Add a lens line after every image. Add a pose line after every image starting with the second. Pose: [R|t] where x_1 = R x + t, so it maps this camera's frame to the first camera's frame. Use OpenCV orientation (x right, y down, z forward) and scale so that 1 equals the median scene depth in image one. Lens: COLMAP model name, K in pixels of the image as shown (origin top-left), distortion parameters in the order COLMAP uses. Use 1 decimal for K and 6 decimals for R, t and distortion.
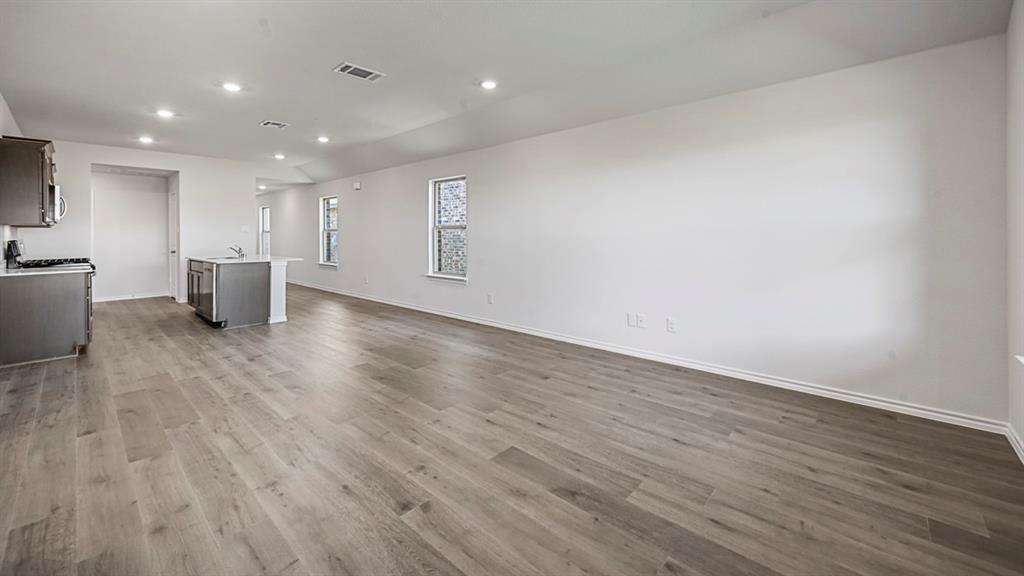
lens RADIAL K [[403.1, 0, 509.3], [0, 403.1, 272.3], [0, 0, 1]] dist [0.000254, 0.000006]
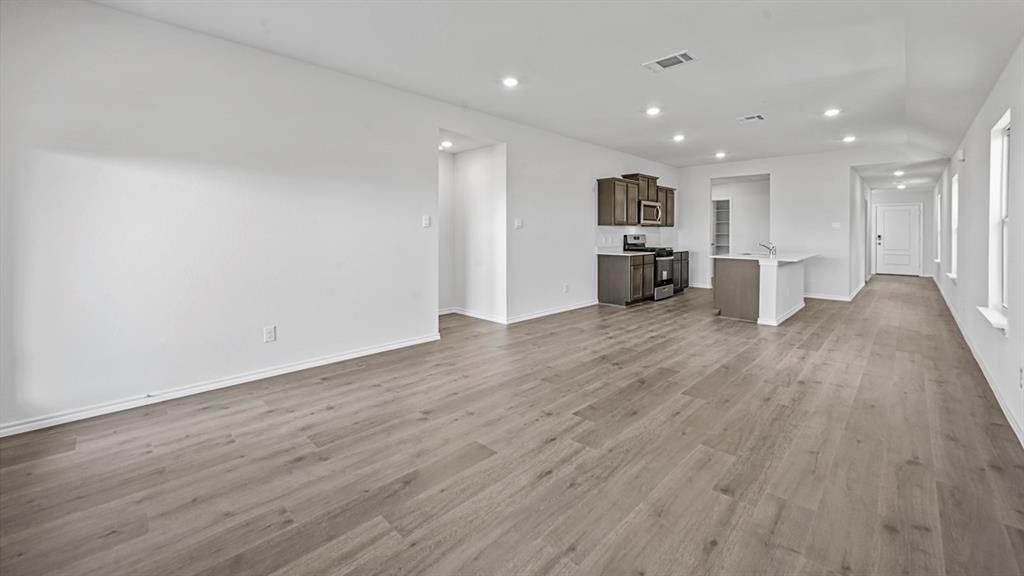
lens RADIAL K [[403.1, 0, 509.3], [0, 403.1, 272.3], [0, 0, 1]] dist [0.000254, 0.000006]
pose [[-0.034304, 0.103534, -0.994034, 1.028754], [-0.096243, 0.989655, 0.106399, -0.113559], [0.994767, 0.099318, -0.023985, 1.125965]]
